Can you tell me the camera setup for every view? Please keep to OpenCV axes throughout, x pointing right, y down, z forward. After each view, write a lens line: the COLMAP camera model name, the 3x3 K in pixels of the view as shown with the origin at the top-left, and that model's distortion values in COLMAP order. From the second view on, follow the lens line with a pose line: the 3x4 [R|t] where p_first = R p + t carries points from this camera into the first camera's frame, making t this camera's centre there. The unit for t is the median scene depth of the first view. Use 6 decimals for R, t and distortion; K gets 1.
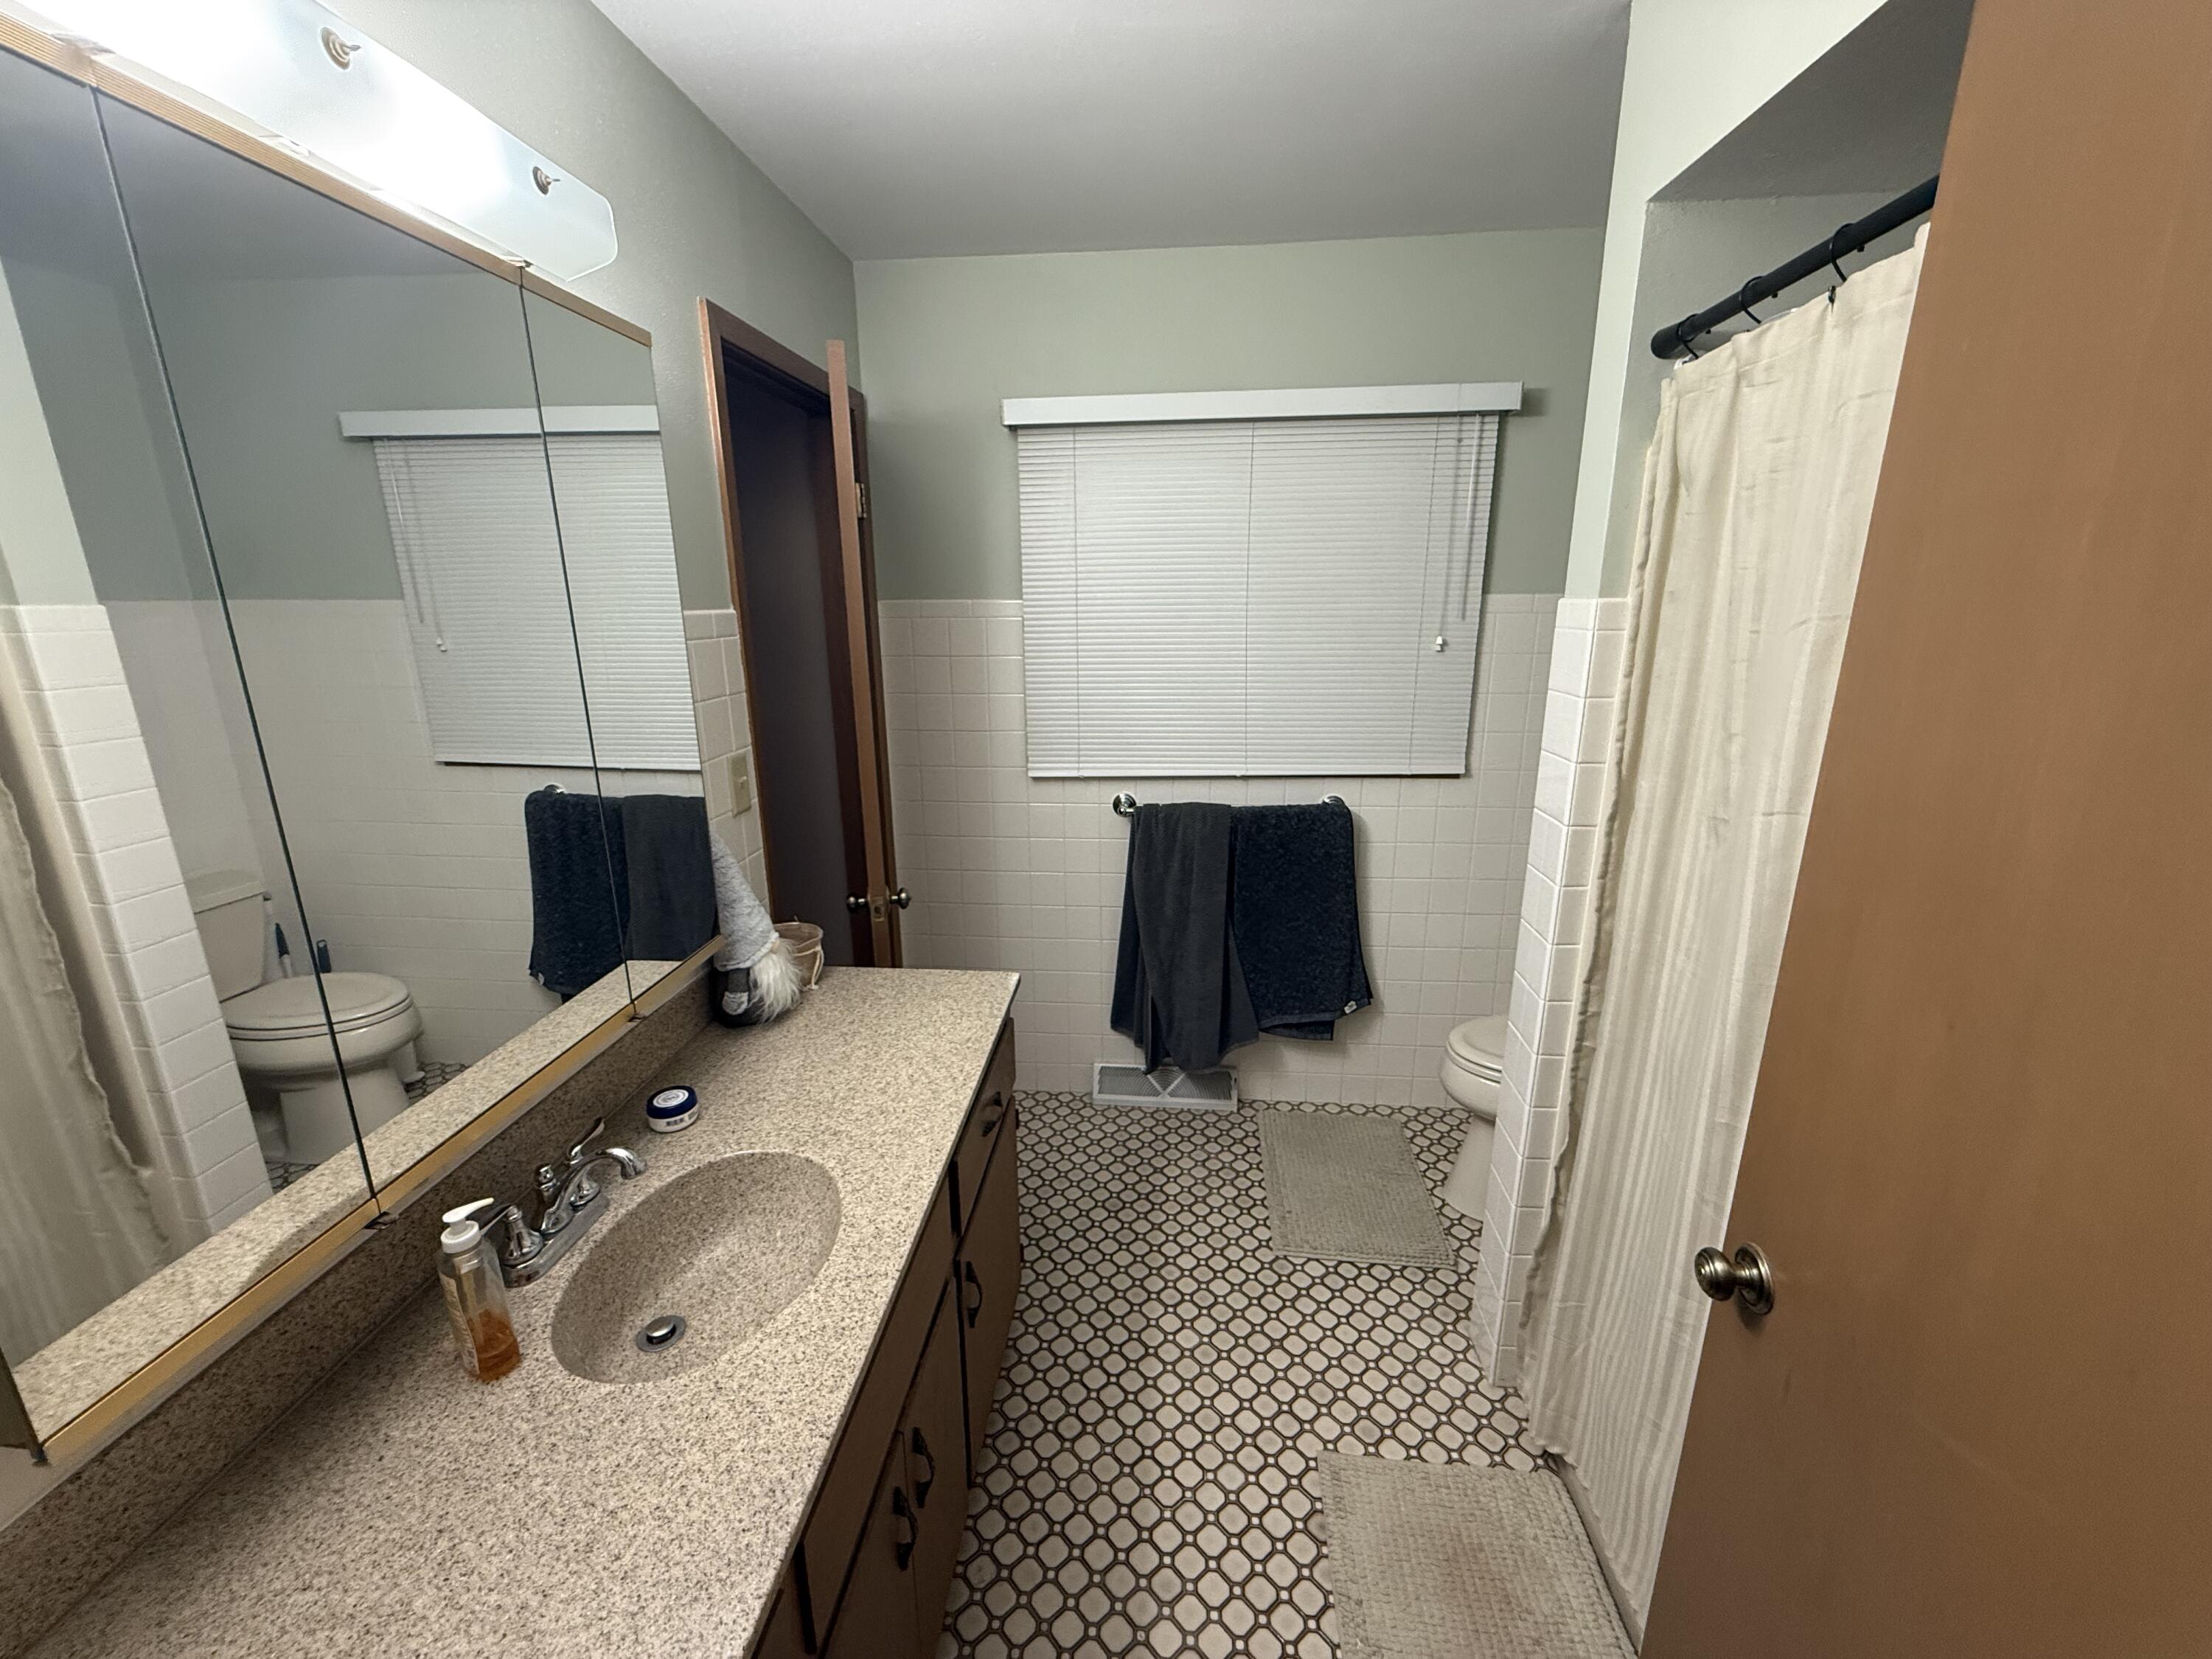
lens RADIAL K [[880.5, 0, 1101.3], [0, 880.5, 831.2], [0, 0, 1]] dist [-0.004165, 0.000262]
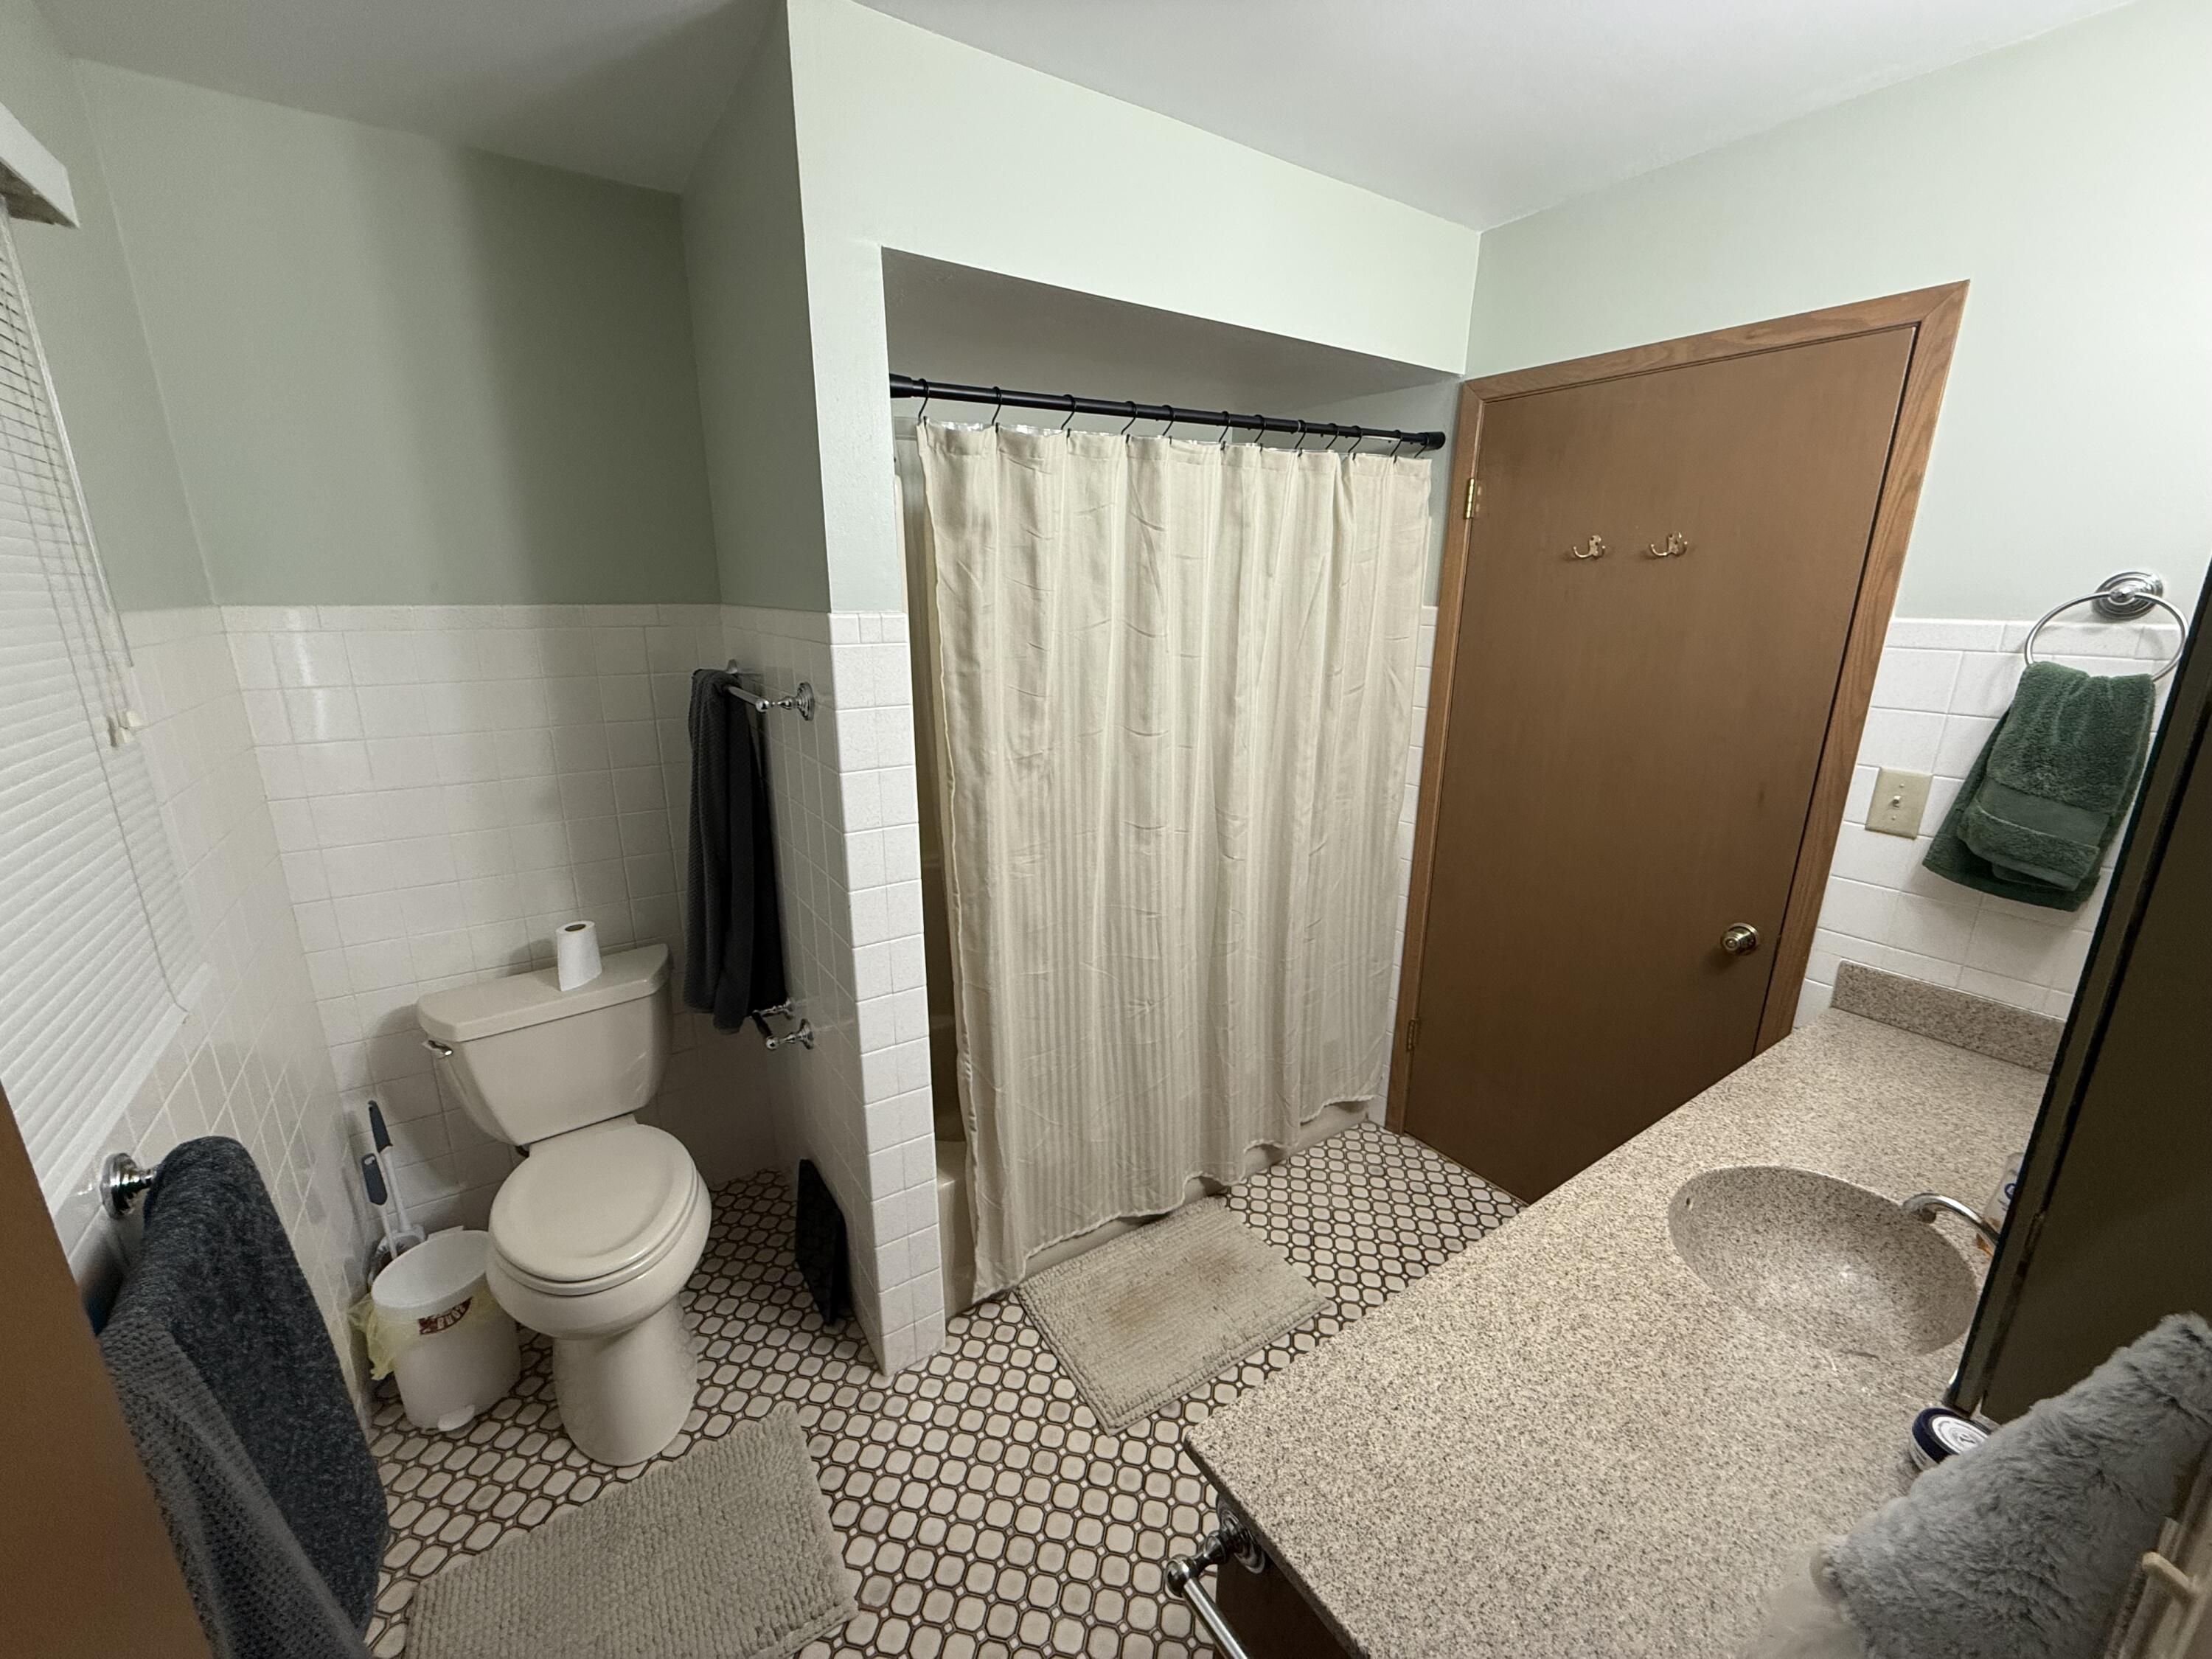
lens RADIAL K [[880.5, 0, 1099.9], [0, 880.5, 829.7], [0, 0, 1]] dist [-0.004165, 0.000262]
pose [[-0.627554, -0.201600, 0.752019, -0.338396], [0.203427, 0.889884, 0.408318, -0.314650], [-0.751527, 0.409223, -0.517440, 1.118592]]
